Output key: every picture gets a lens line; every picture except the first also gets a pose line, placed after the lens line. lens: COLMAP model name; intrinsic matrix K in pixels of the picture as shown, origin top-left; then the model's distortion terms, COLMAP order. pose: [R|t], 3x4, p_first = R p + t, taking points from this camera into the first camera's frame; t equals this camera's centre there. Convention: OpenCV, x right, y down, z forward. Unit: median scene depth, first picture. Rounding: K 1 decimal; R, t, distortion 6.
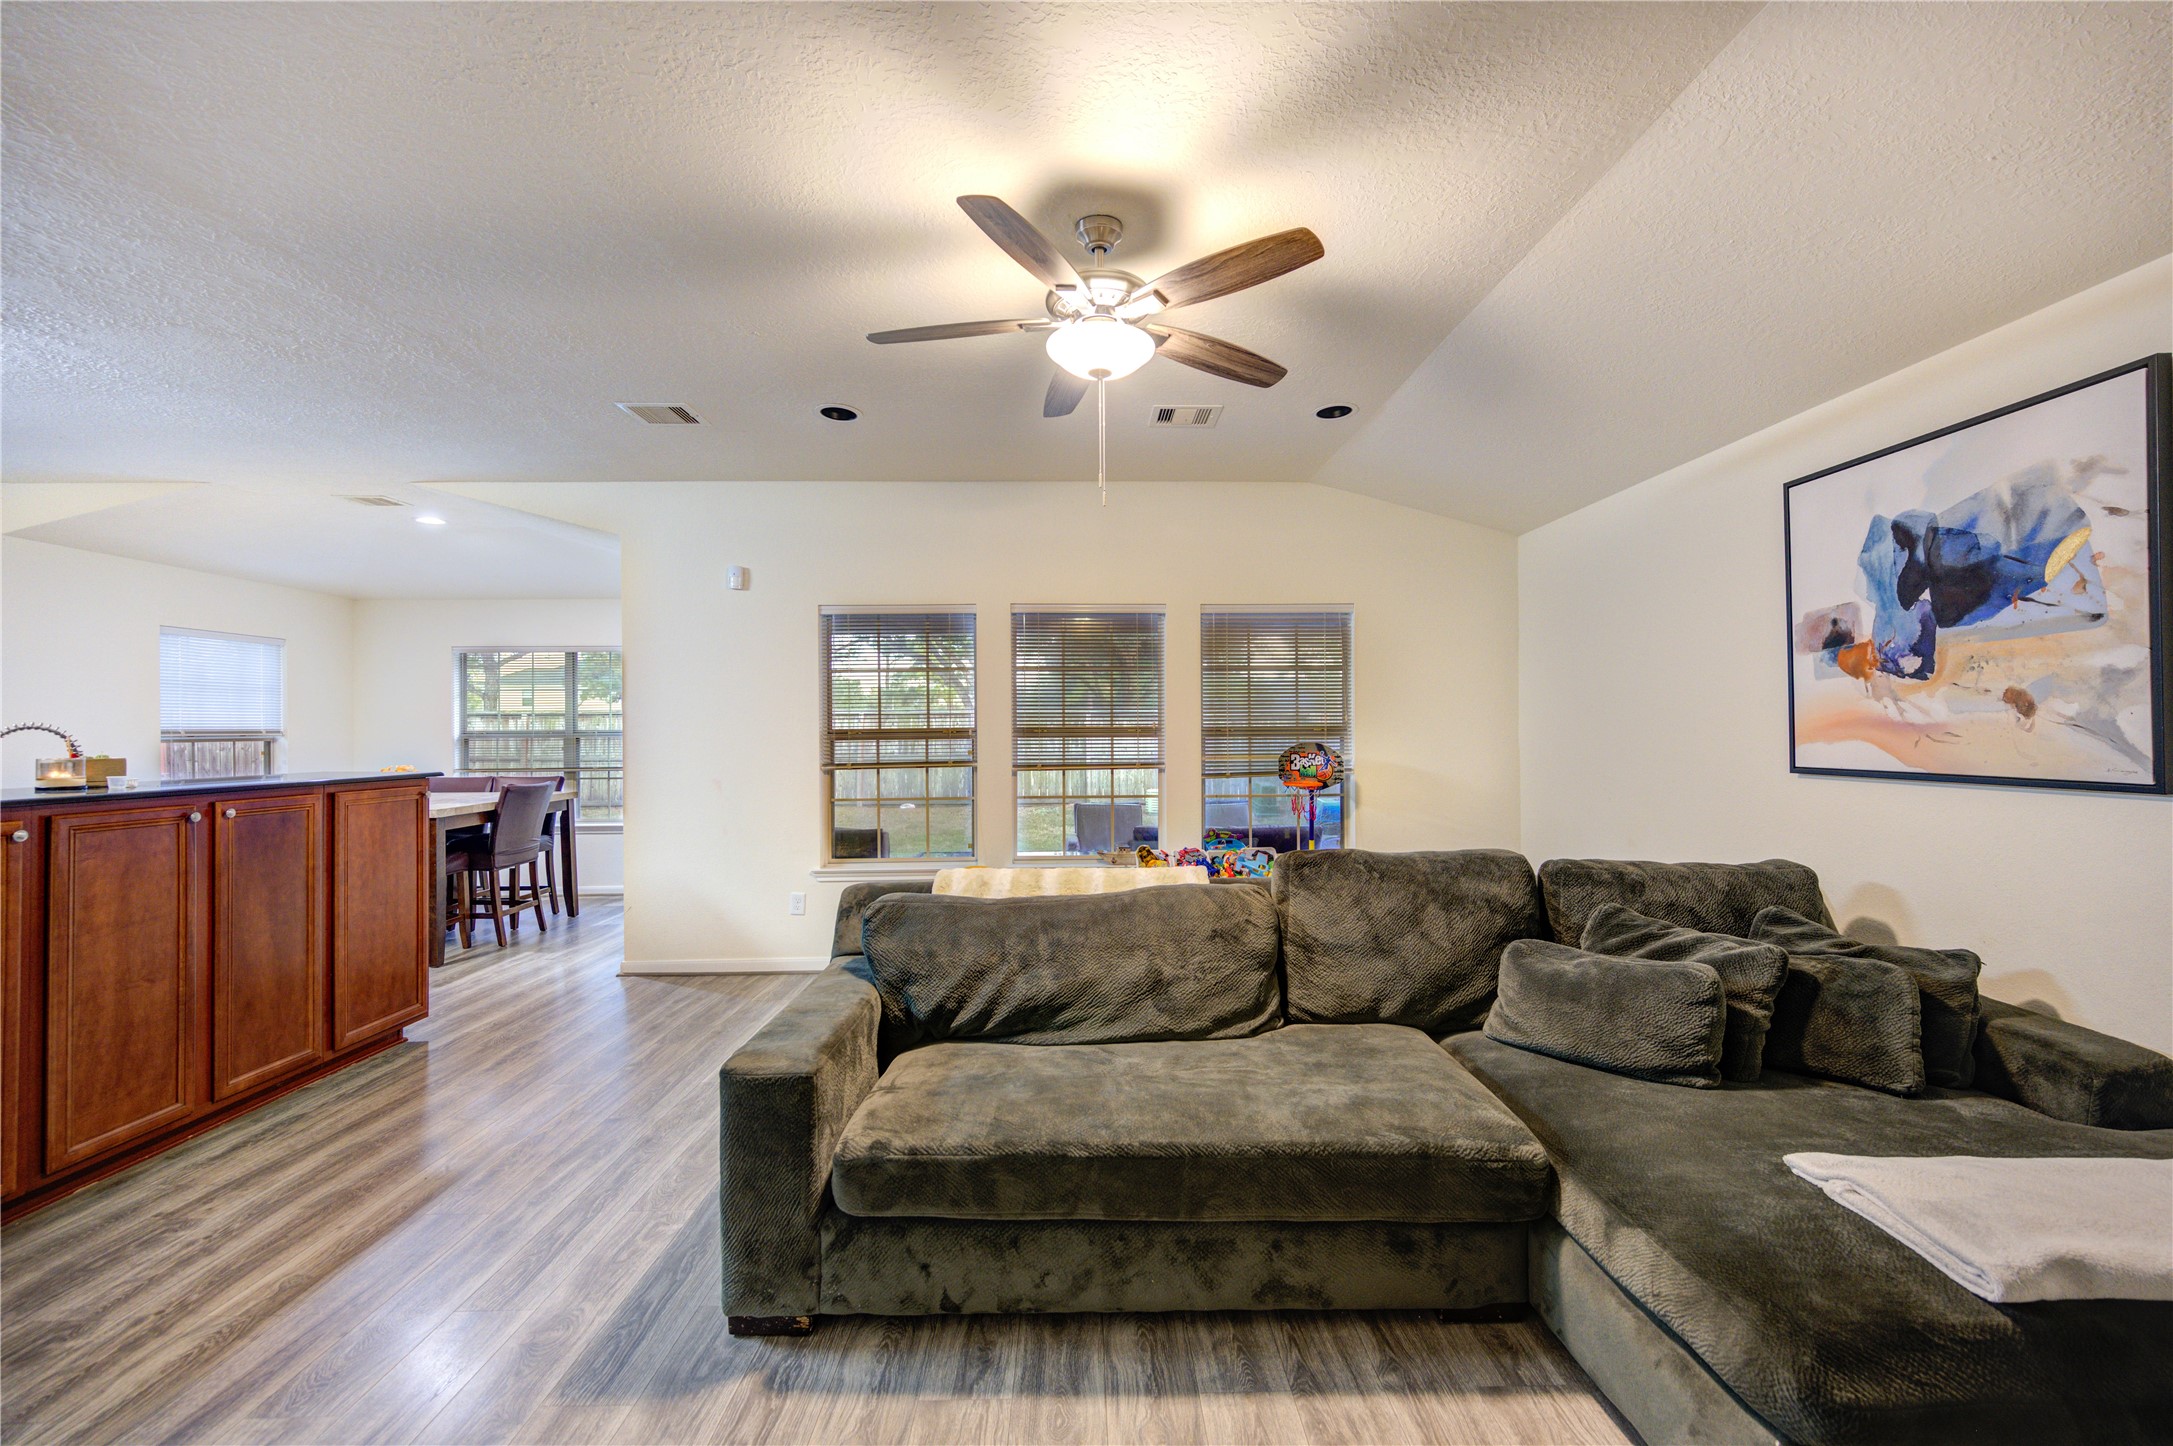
lens RADIAL K [[848.1, 0, 1094.9], [0, 848.1, 732.1], [0, 0, 1]] dist [0.000692, -0.000831]
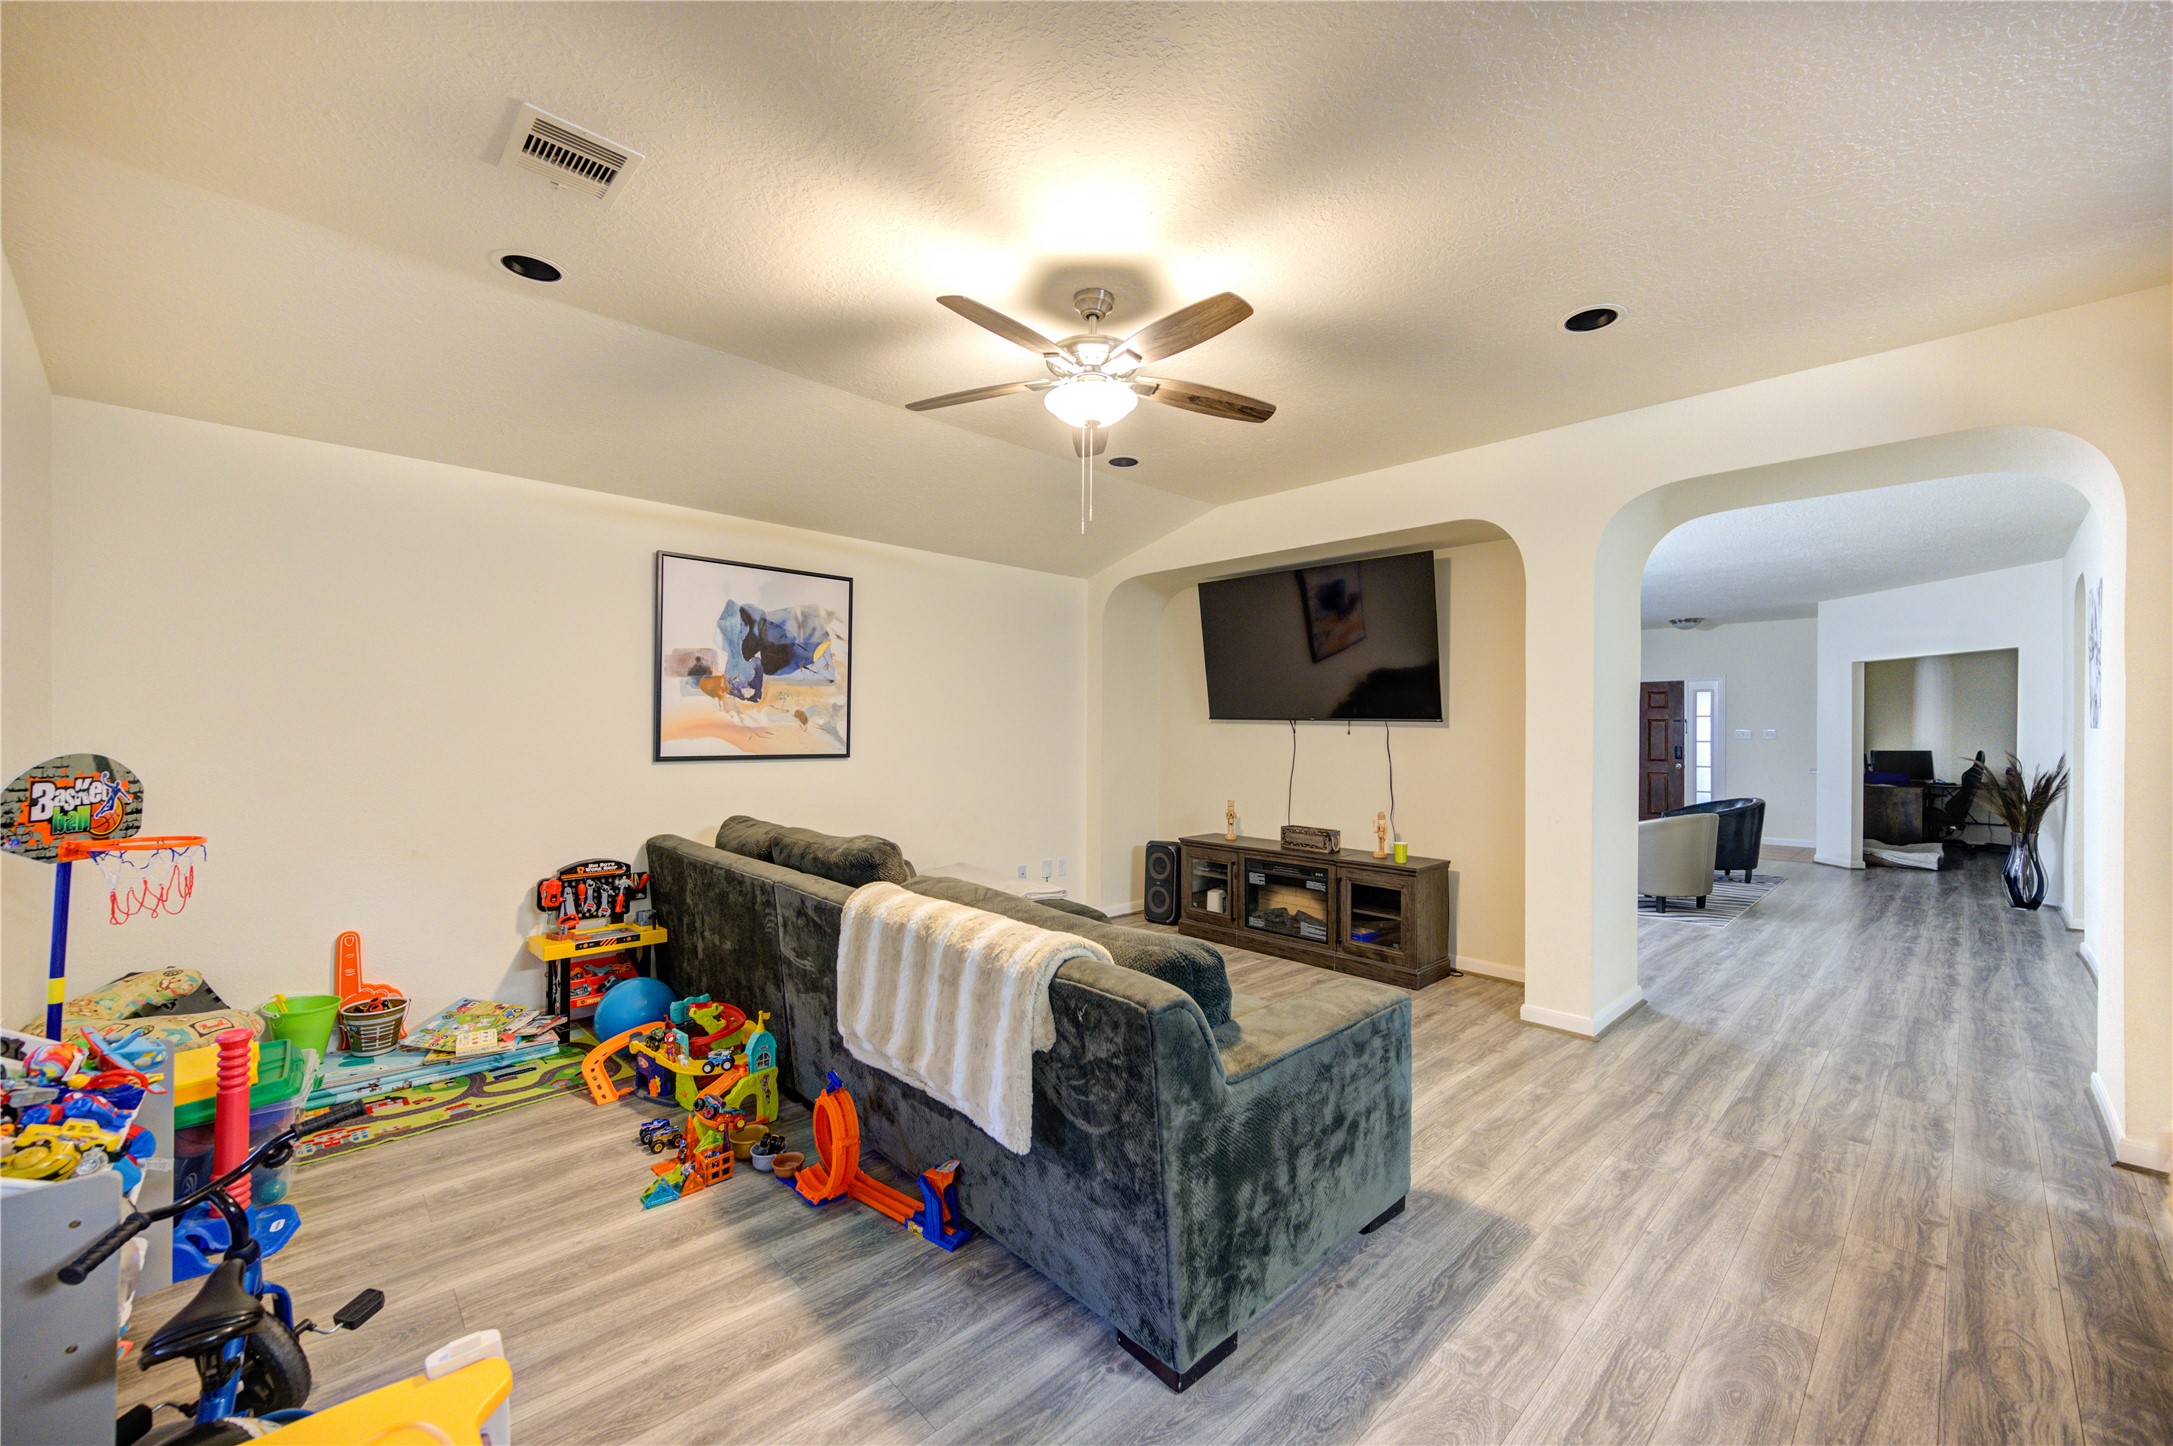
lens RADIAL K [[848.1, 0, 1097.2], [0, 848.1, 719.3], [0, 0, 1]] dist [0.000692, -0.000831]
pose [[-0.677847, 0.010751, 0.735125, -0.756762], [-0.001465, 0.999871, -0.015973, 0.000671], [-0.735202, -0.011904, -0.677744, 1.578993]]
